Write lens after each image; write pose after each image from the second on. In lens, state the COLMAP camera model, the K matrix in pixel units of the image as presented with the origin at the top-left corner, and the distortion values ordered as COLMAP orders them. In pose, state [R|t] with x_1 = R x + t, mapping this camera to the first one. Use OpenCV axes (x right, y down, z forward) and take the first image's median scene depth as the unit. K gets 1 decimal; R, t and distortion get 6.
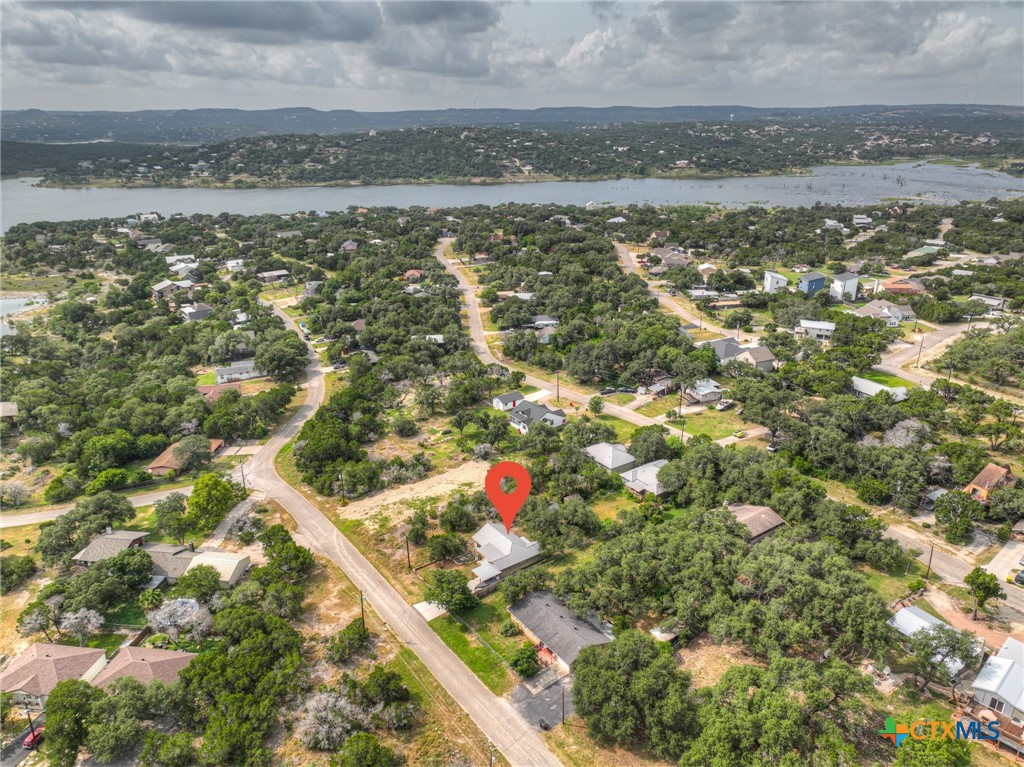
lens RADIAL K [[720.3, 0, 515.3], [0, 720.3, 394.3], [0, 0, 1]] dist [-0.004162, 0.021341]
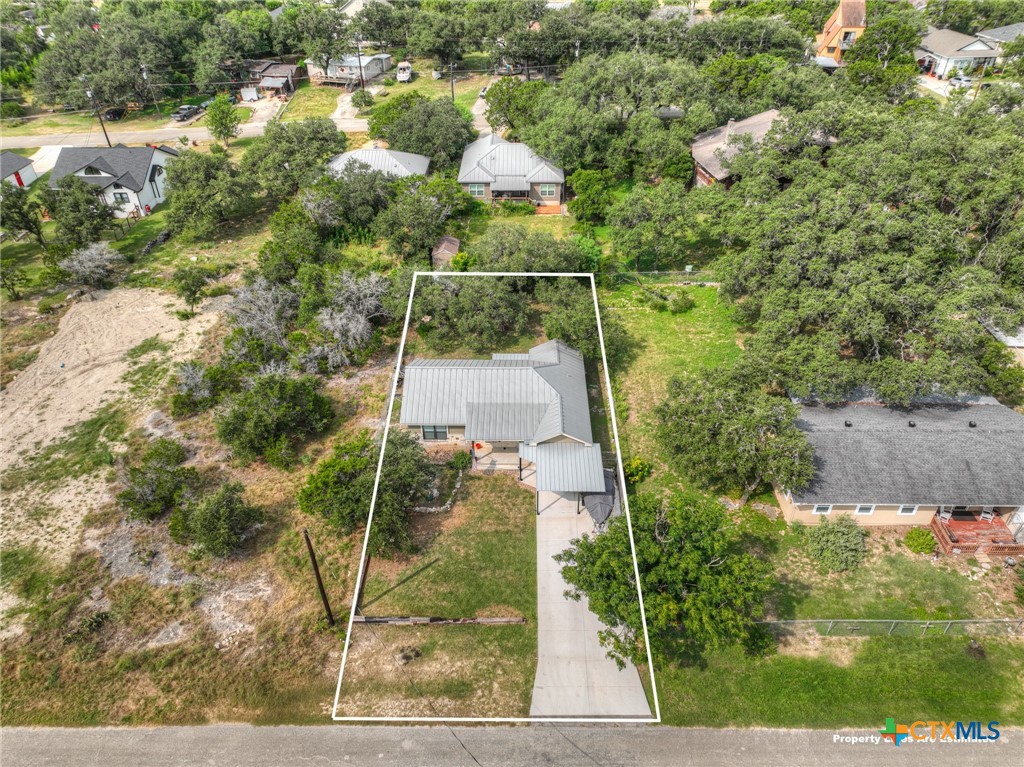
lens RADIAL K [[720.3, 0, 513.1], [0, 720.3, 381.1], [0, 0, 1]] dist [-0.004162, 0.021341]
pose [[0.599949, -0.462583, 0.652746, -0.118702], [0.301500, 0.886468, 0.351101, 0.042271], [-0.741052, -0.013839, 0.671305, 0.379139]]
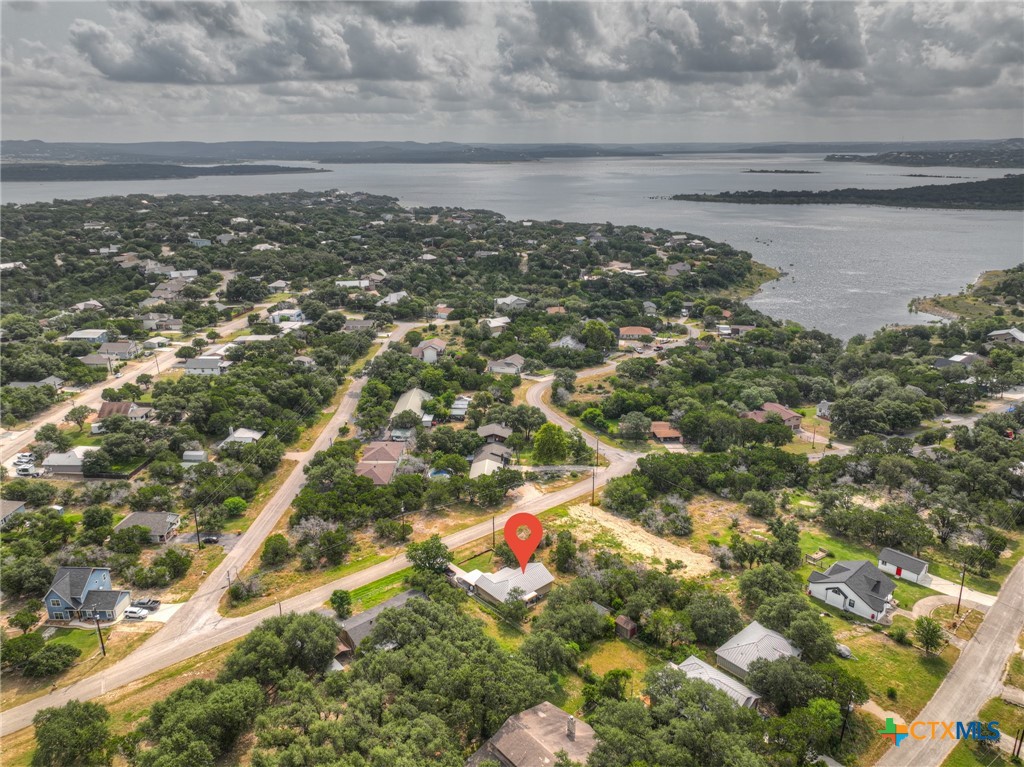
lens RADIAL K [[720.3, 0, 511.0], [0, 720.3, 382.0], [0, 0, 1]] dist [-0.004162, 0.021341]
pose [[0.094781, 0.317921, -0.943368, 0.412788], [-0.362481, 0.893603, 0.264730, -0.146509], [0.927159, 0.316861, 0.199937, 0.353807]]
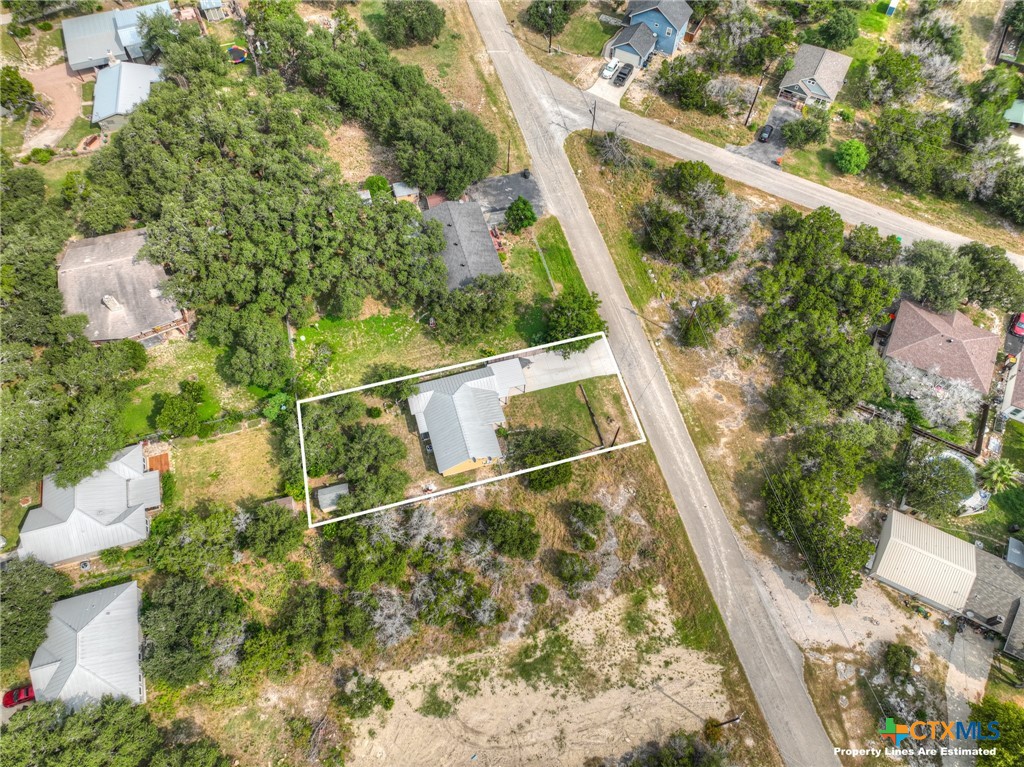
lens RADIAL K [[720.3, 0, 517.7], [0, 720.3, 387.3], [0, 0, 1]] dist [-0.004162, 0.021341]
pose [[-0.943942, -0.290371, 0.157030, -0.075774], [0.115317, 0.155671, 0.981055, -0.196930], [-0.309315, 0.944167, -0.113460, 0.513971]]
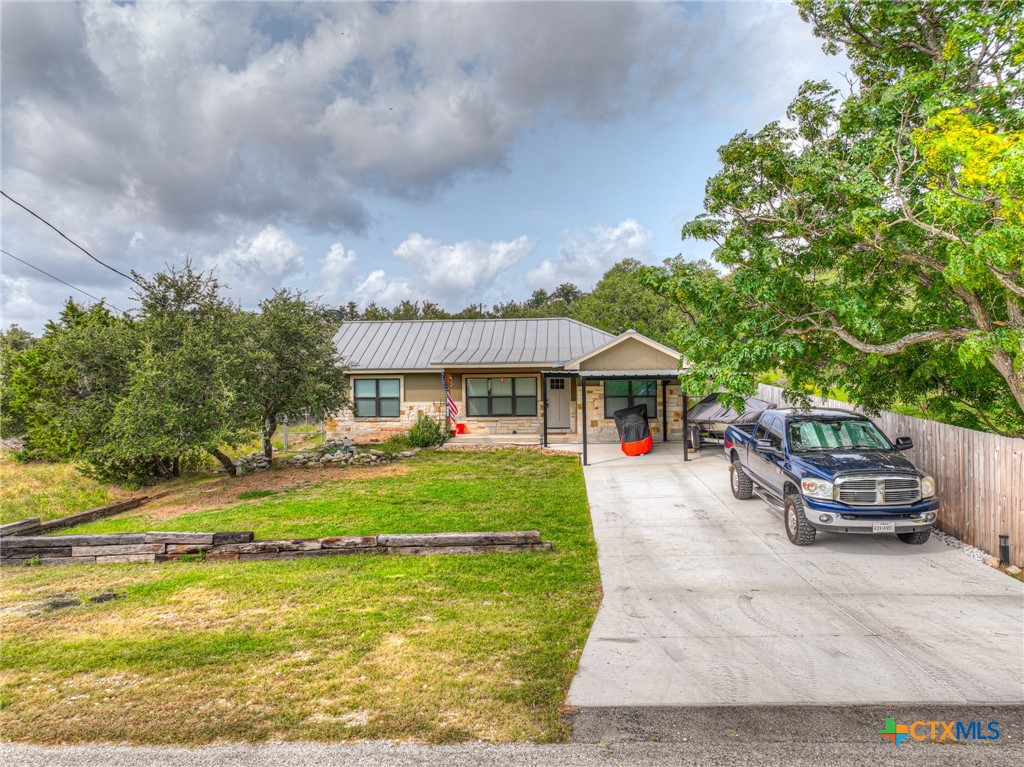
lens RADIAL K [[720.3, 0, 516.6], [0, 720.3, 387.7], [0, 0, 1]] dist [-0.004162, 0.021341]
pose [[0.638679, -0.007083, 0.769441, -0.080220], [0.289269, 0.928818, -0.231560, 0.129800], [-0.713031, 0.370468, 0.595265, 0.442766]]
